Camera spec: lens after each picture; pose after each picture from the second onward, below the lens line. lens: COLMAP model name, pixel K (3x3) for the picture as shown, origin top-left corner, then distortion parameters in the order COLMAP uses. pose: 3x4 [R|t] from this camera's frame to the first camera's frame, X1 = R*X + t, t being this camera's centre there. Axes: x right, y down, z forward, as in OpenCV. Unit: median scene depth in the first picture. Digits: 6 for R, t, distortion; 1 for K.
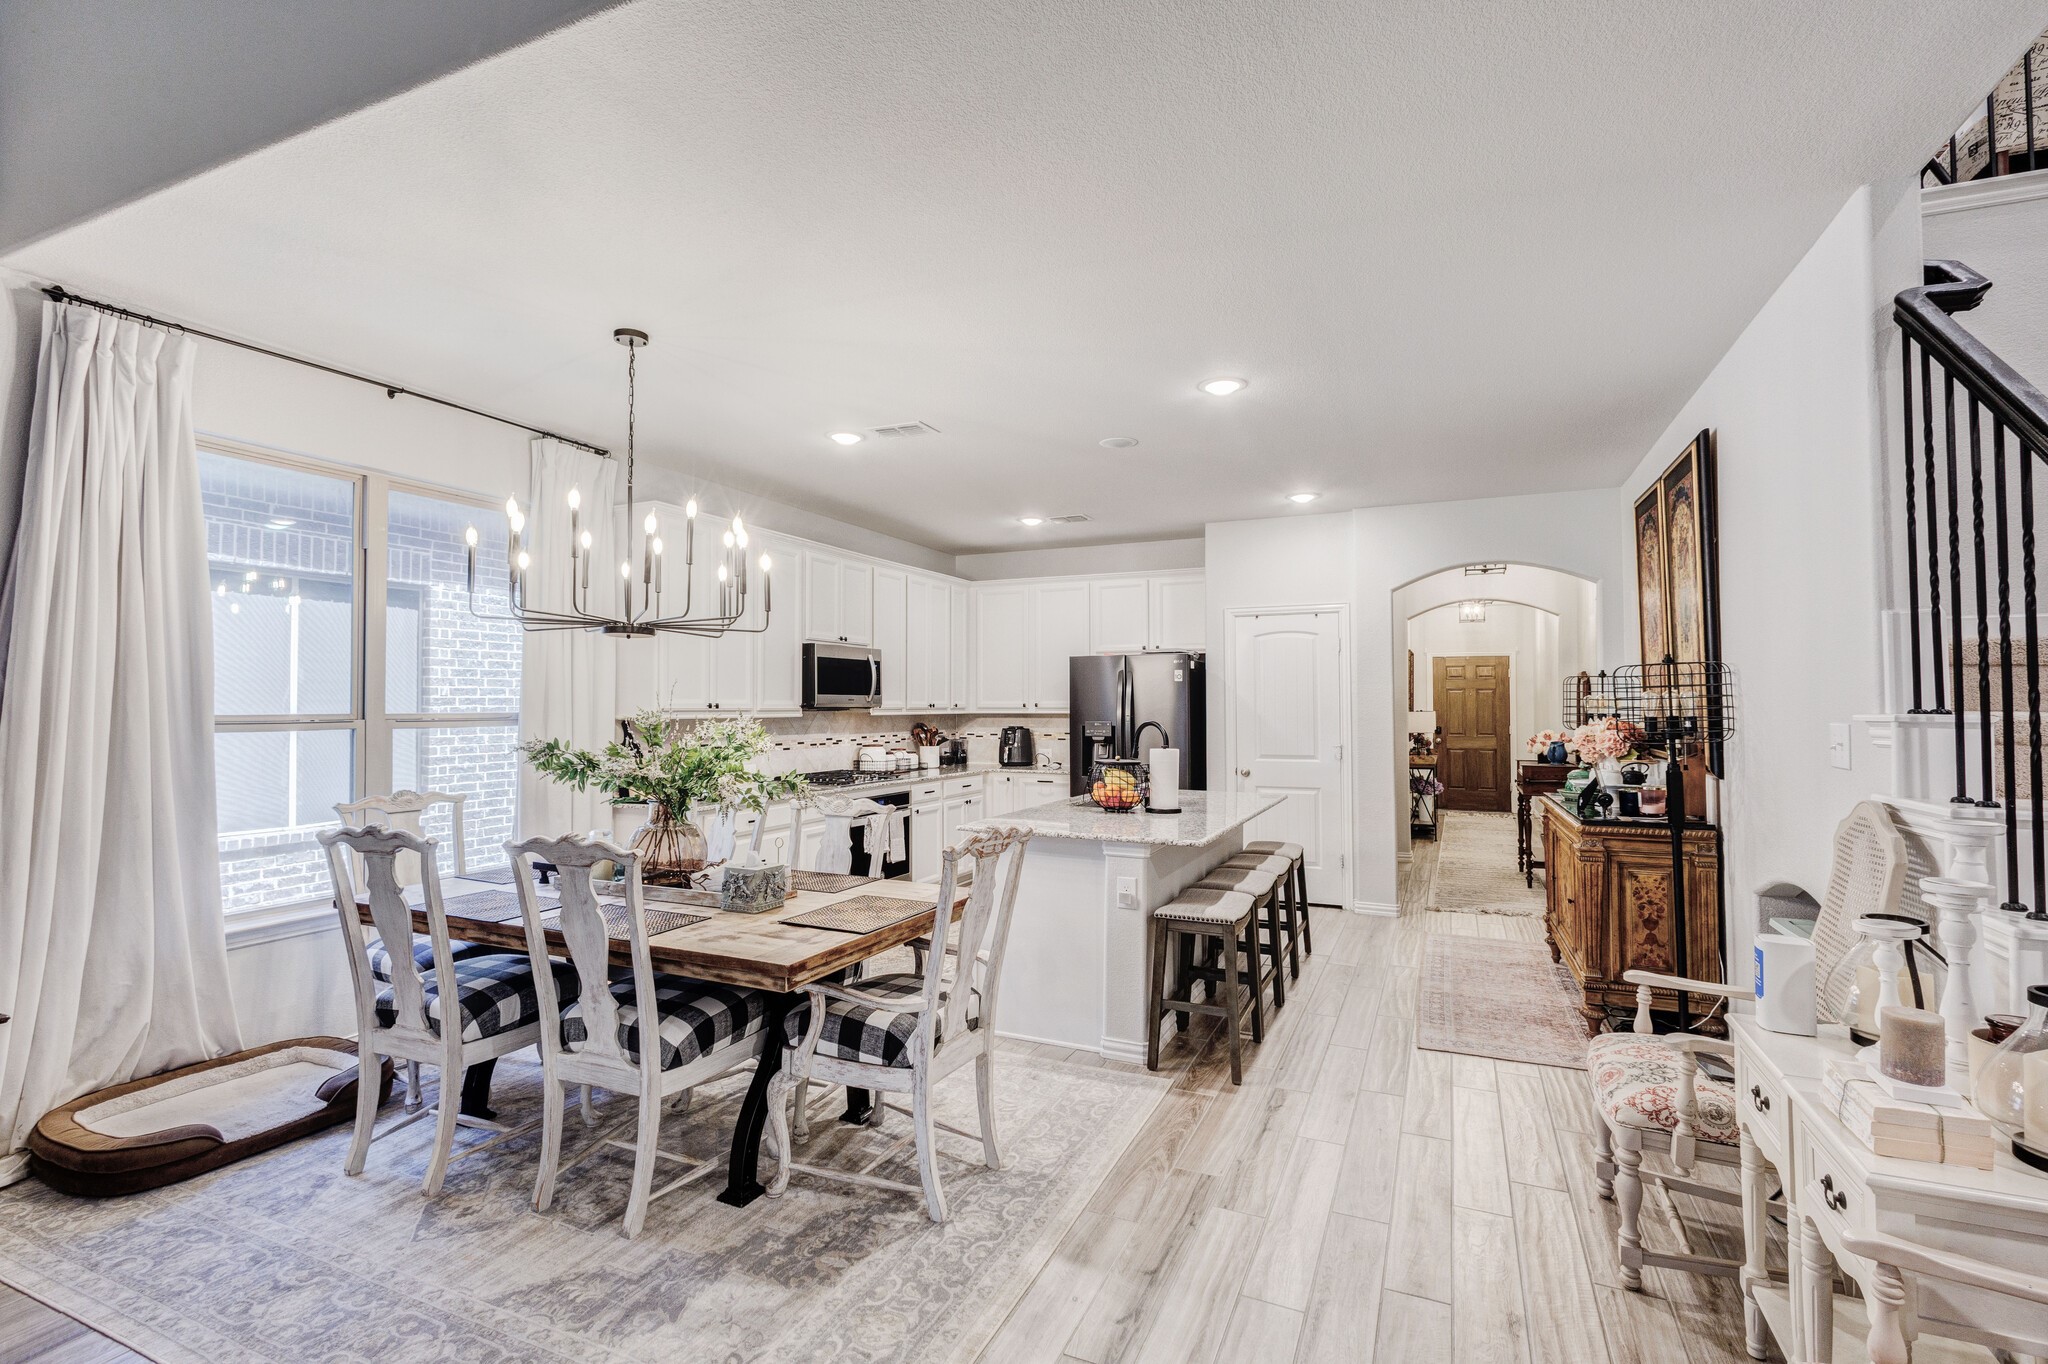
lens RADIAL K [[937.0, 0, 1024.0], [0, 937.0, 682.0], [0, 0, 1]] dist [0.007947, -0.001195]
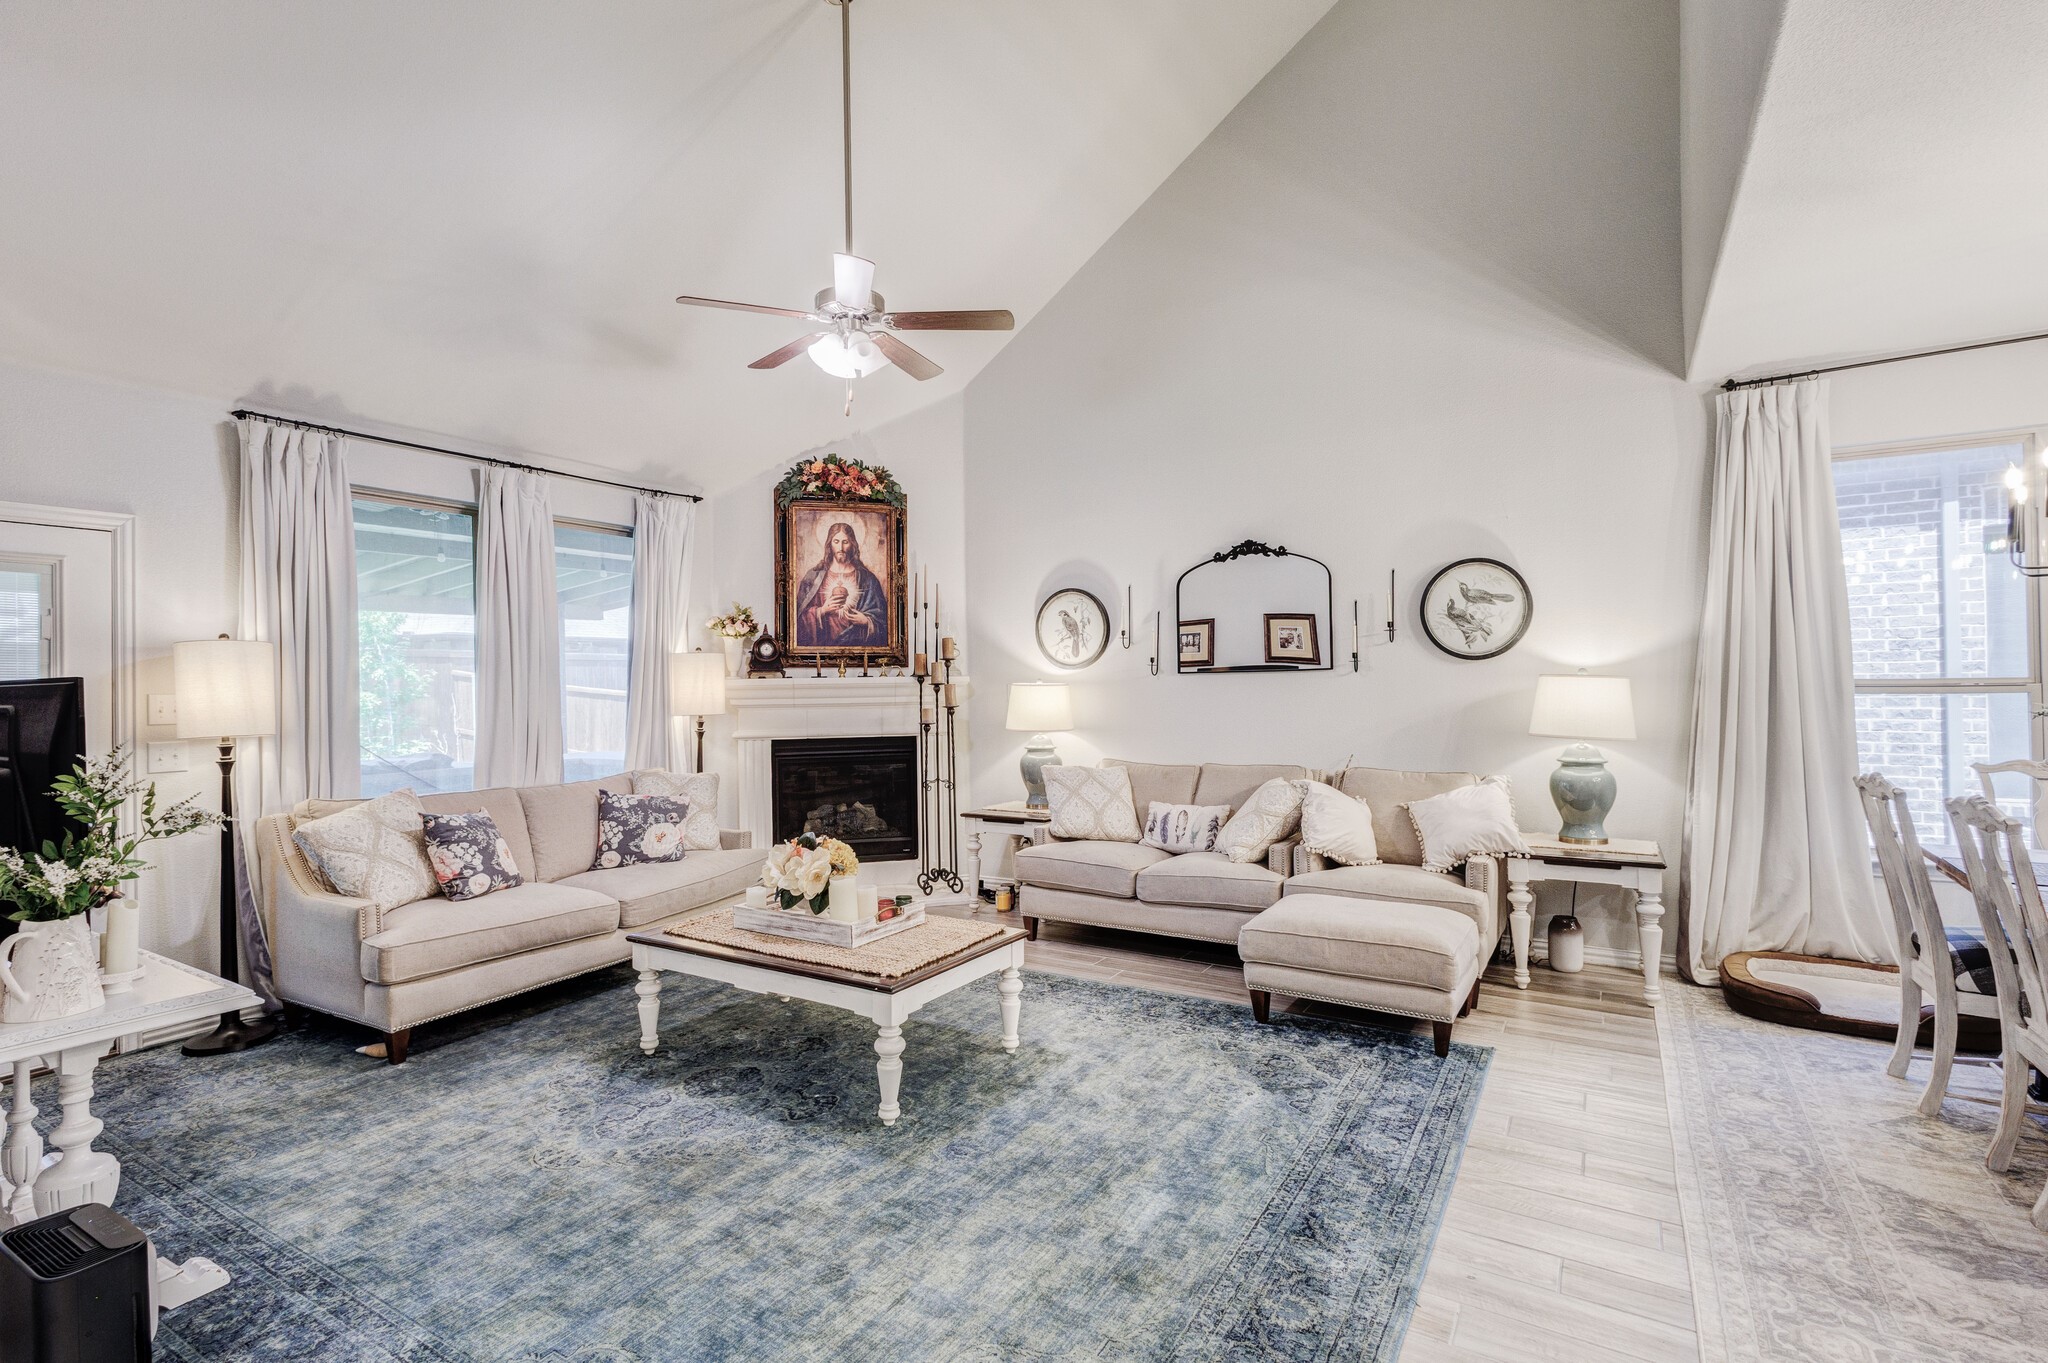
lens RADIAL K [[957.1, 0, 1026.3], [0, 957.1, 680.3], [0, 0, 1]] dist [0.005989, -0.000150]
pose [[-0.129879, -0.002876, -0.991526, 0.286442], [0.037427, 0.999269, -0.007801, 0.003859], [0.990823, -0.038123, -0.129677, 0.057440]]
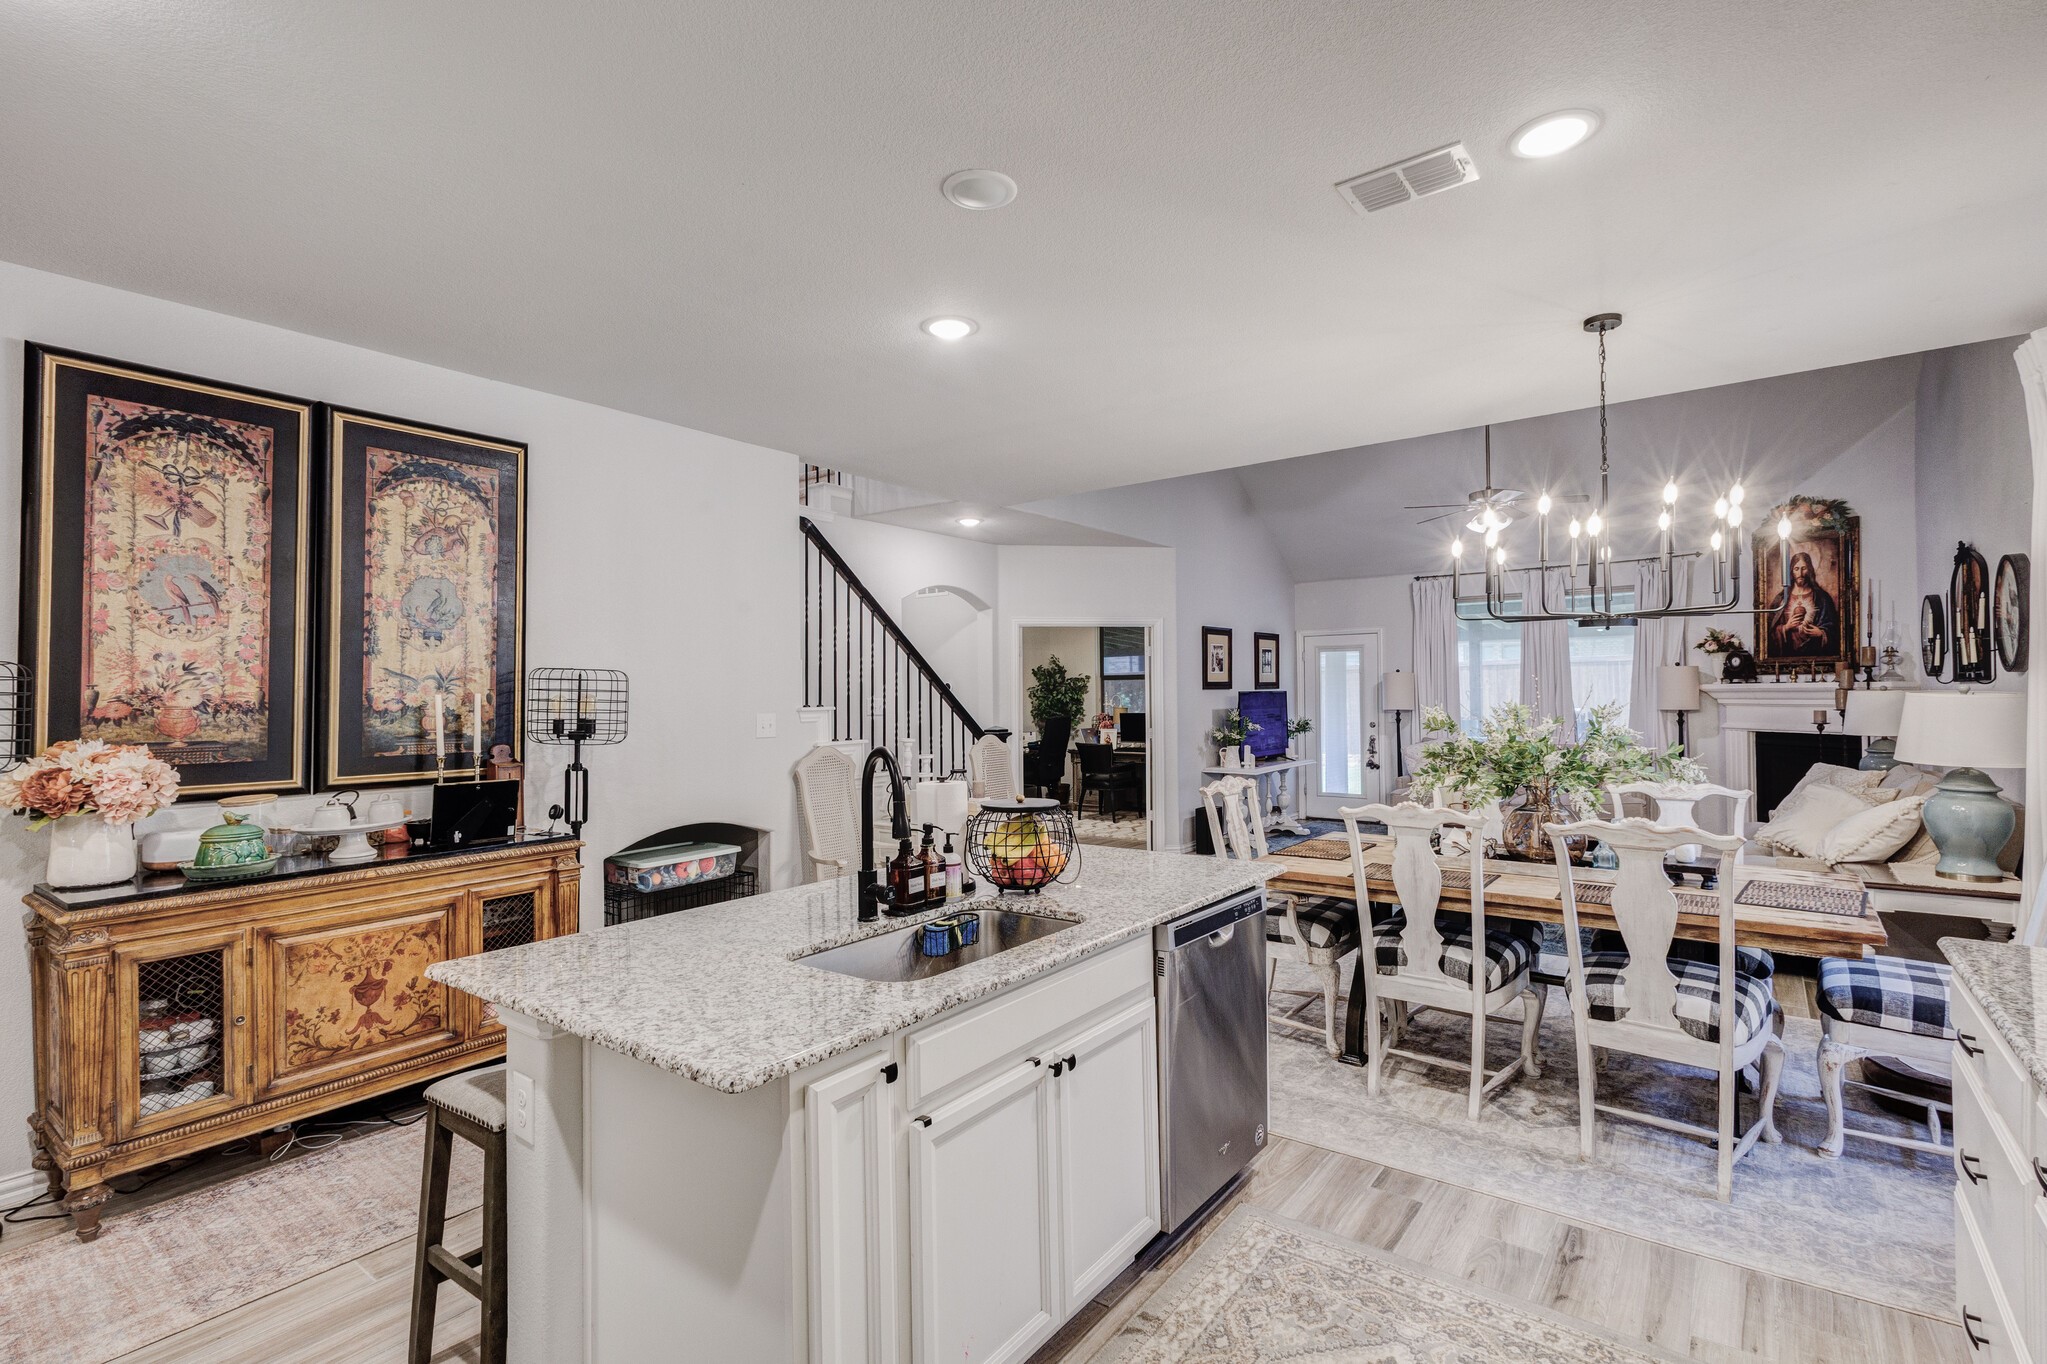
lens RADIAL K [[956.7, 0, 1025.8], [0, 956.7, 680.8], [0, 0, 1]] dist [0.005989, -0.000150]
pose [[-0.975379, 0.013908, 0.220096, -0.026794], [0.006194, 0.999343, -0.035696, 0.022055], [-0.220448, -0.033454, -0.974825, 1.214069]]
